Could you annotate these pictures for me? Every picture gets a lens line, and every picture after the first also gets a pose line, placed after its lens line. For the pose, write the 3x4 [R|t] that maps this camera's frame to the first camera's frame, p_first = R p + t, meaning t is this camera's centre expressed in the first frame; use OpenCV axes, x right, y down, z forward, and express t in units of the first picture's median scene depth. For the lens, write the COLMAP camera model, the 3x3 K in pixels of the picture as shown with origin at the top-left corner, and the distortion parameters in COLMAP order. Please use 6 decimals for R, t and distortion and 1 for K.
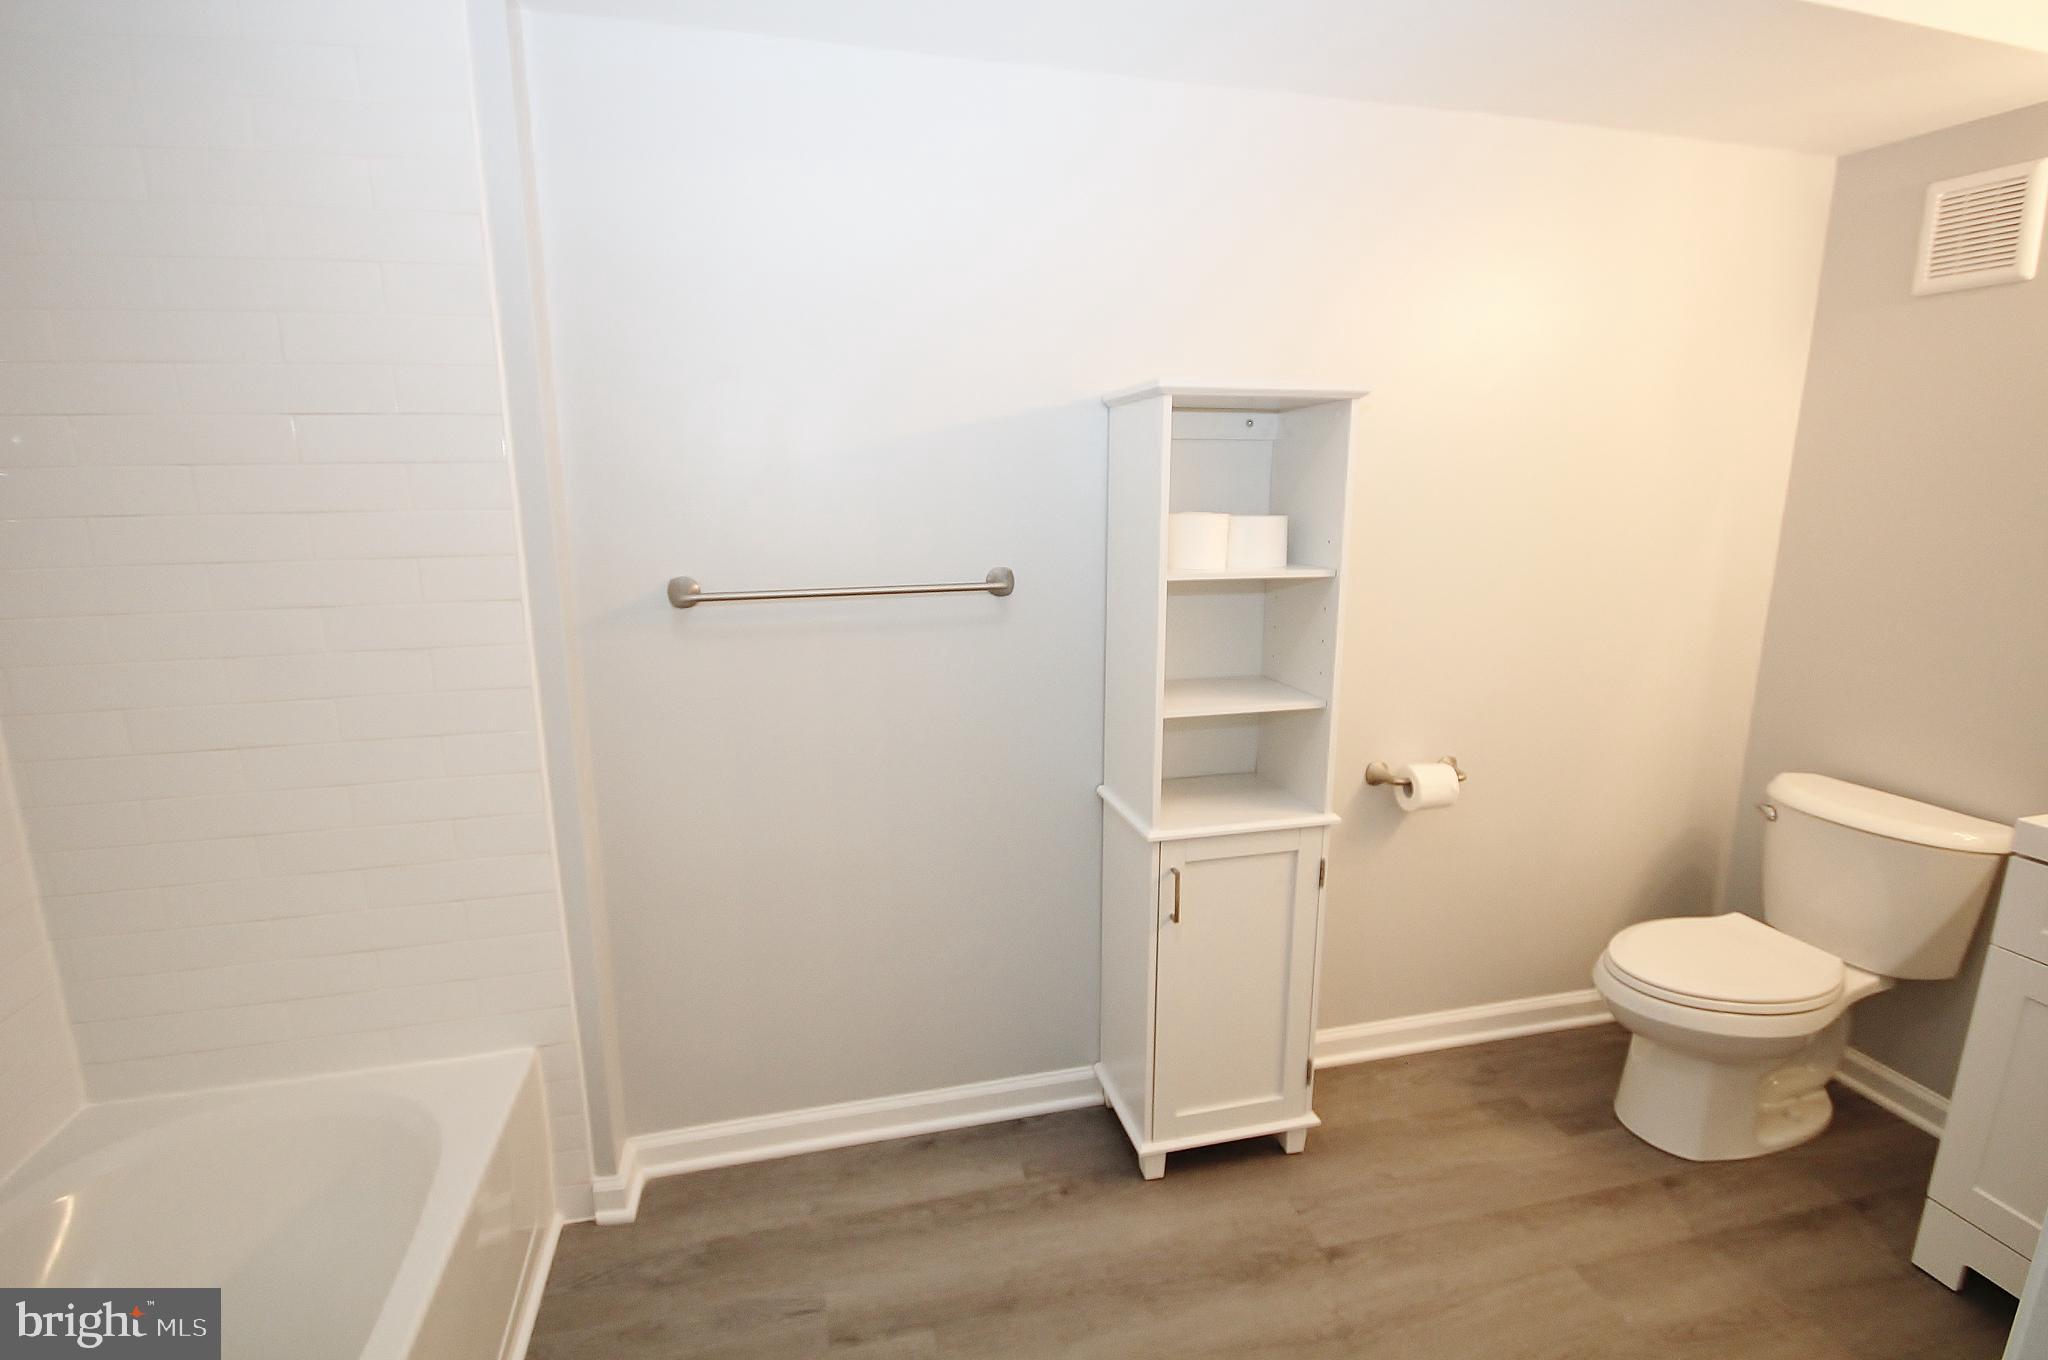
lens RADIAL K [[953.6, 0, 1021.3], [0, 953.6, 691.0], [0, 0, 1]] dist [0.004019, -0.007450]
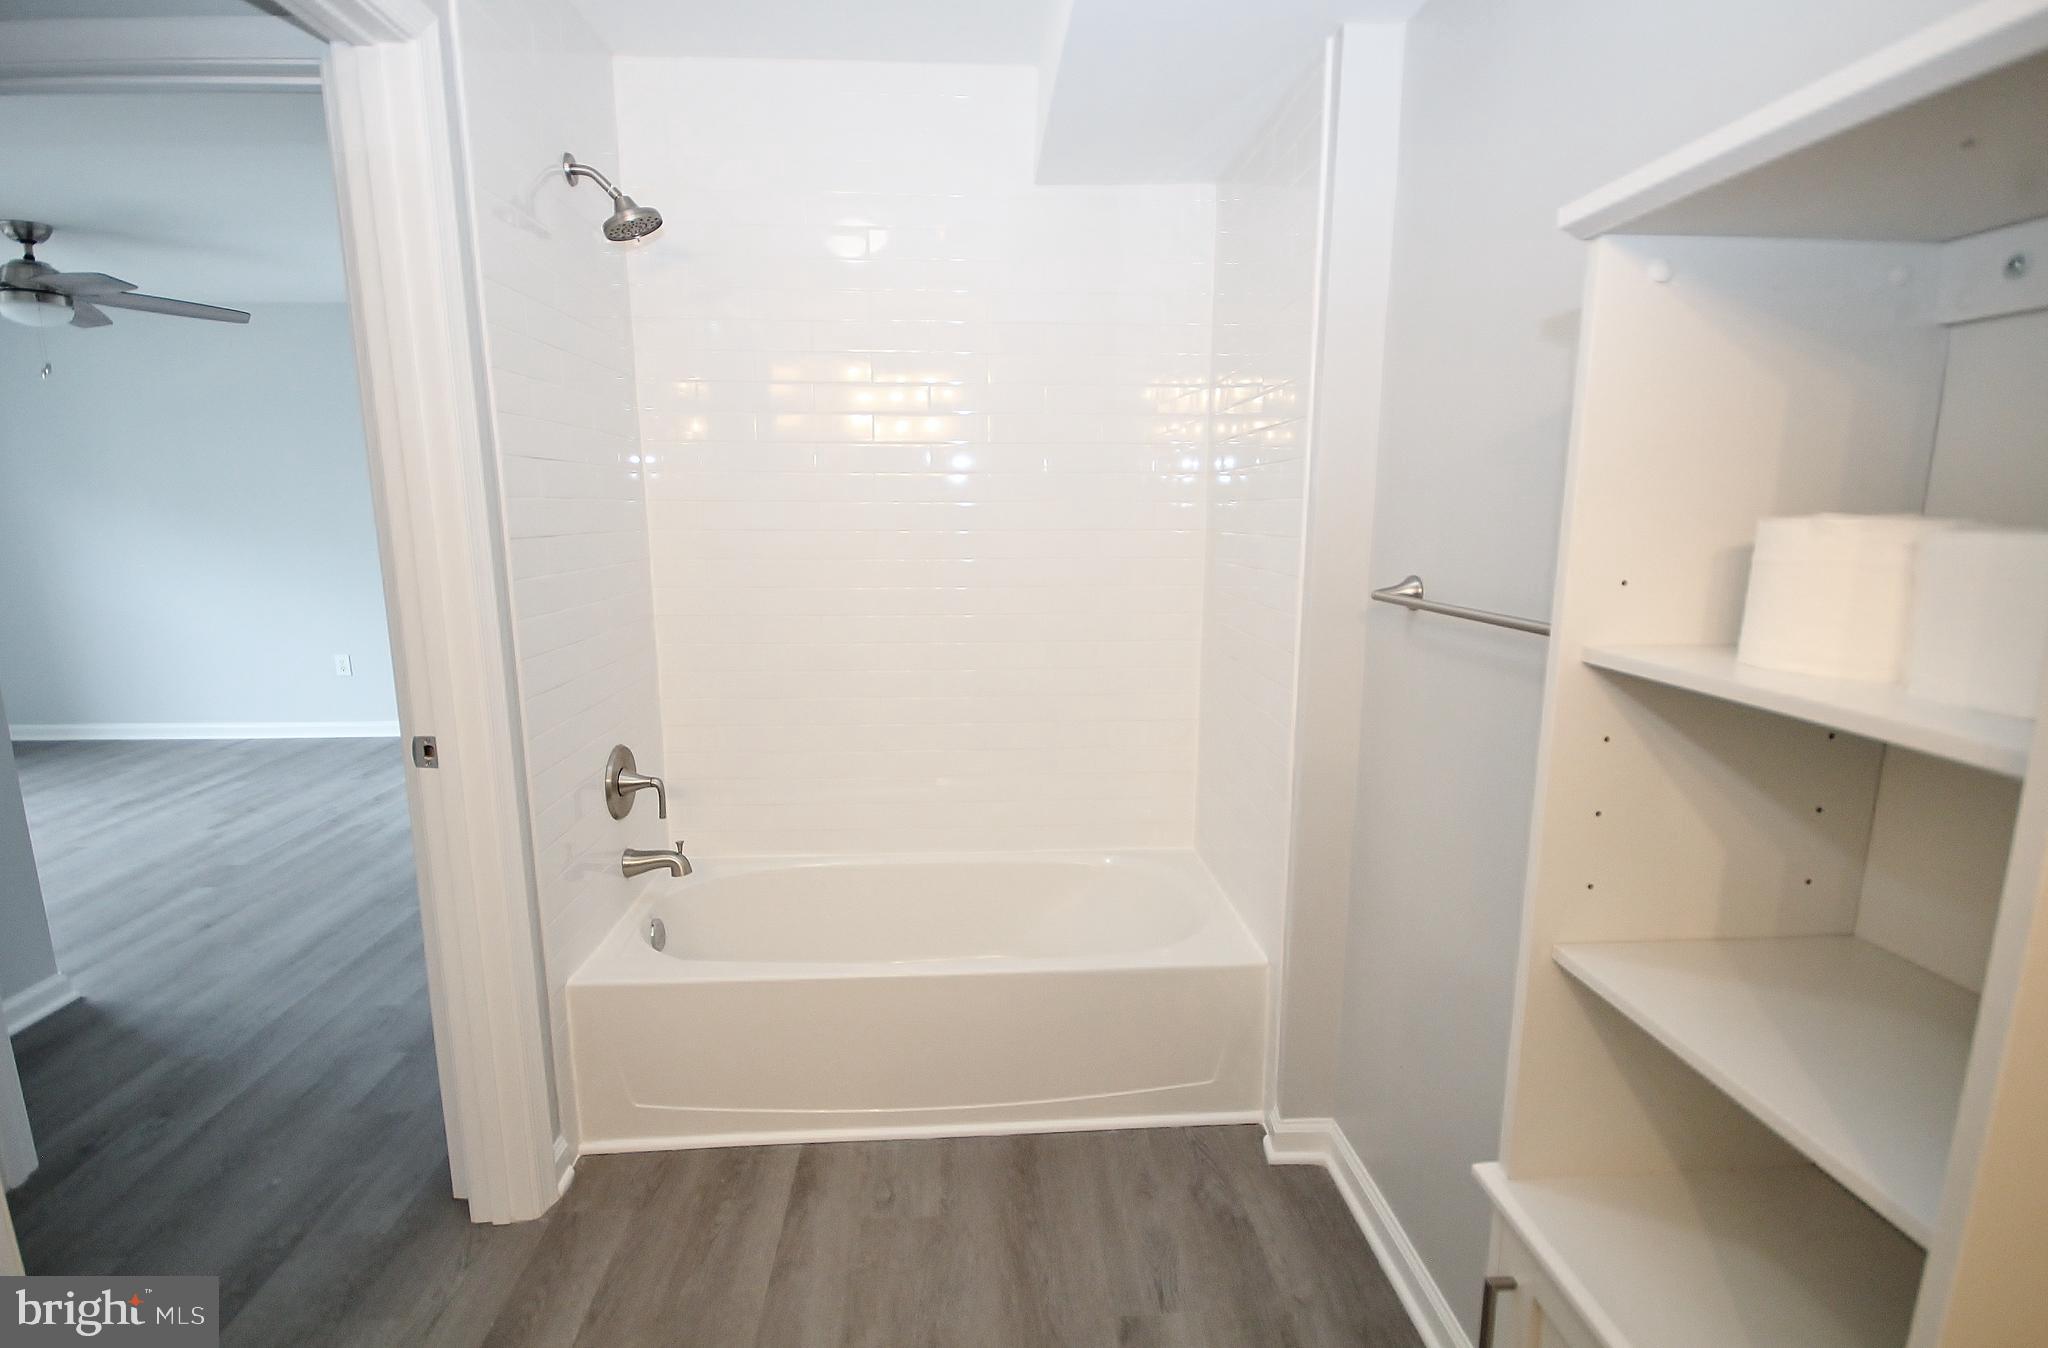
lens RADIAL K [[961.4, 0, 1020.5], [0, 961.4, 667.7], [0, 0, 1]] dist [-0.010492, -0.000951]
pose [[-0.178317, 0.180413, -0.967292, 0.611175], [-0.219988, 0.950855, 0.217901, -0.154310], [0.959066, 0.251648, -0.129865, 0.767542]]
